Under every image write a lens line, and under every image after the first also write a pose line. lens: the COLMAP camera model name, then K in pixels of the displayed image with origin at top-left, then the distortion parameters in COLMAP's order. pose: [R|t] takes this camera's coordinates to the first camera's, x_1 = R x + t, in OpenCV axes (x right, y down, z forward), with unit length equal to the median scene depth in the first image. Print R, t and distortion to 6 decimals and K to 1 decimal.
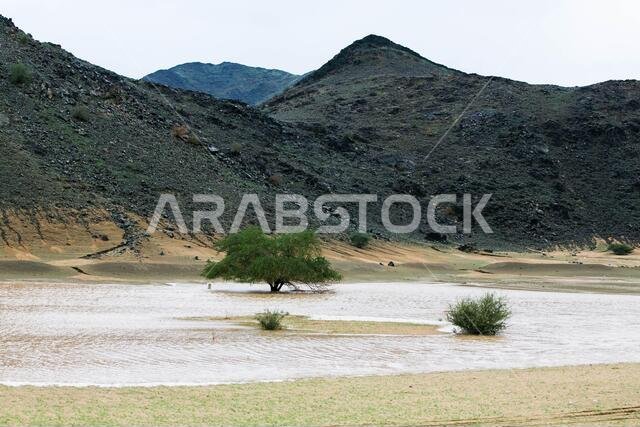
lens RADIAL K [[1290.1, 0, 320.0], [0, 1290.1, 213.5], [0, 0, 1]] dist [-0.267424, 0.156276]
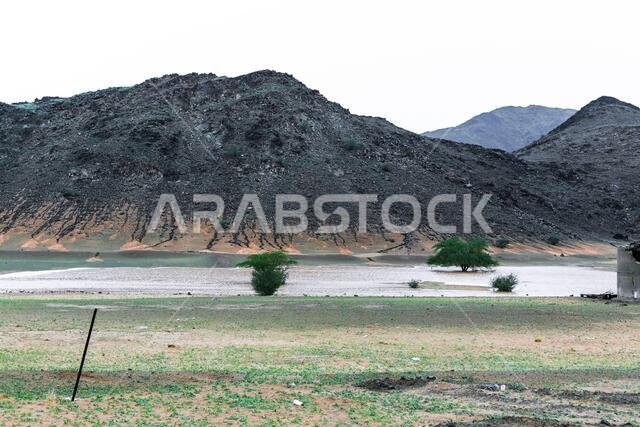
lens RADIAL K [[1290.1, 0, 320.0], [0, 1290.1, 213.5], [0, 0, 1]] dist [-0.267424, 0.156276]
pose [[0.939953, -0.006368, -0.341246, 0.266919], [0.012344, 0.999806, 0.015344, -0.036468], [0.341082, -0.018635, 0.939849, -0.552199]]
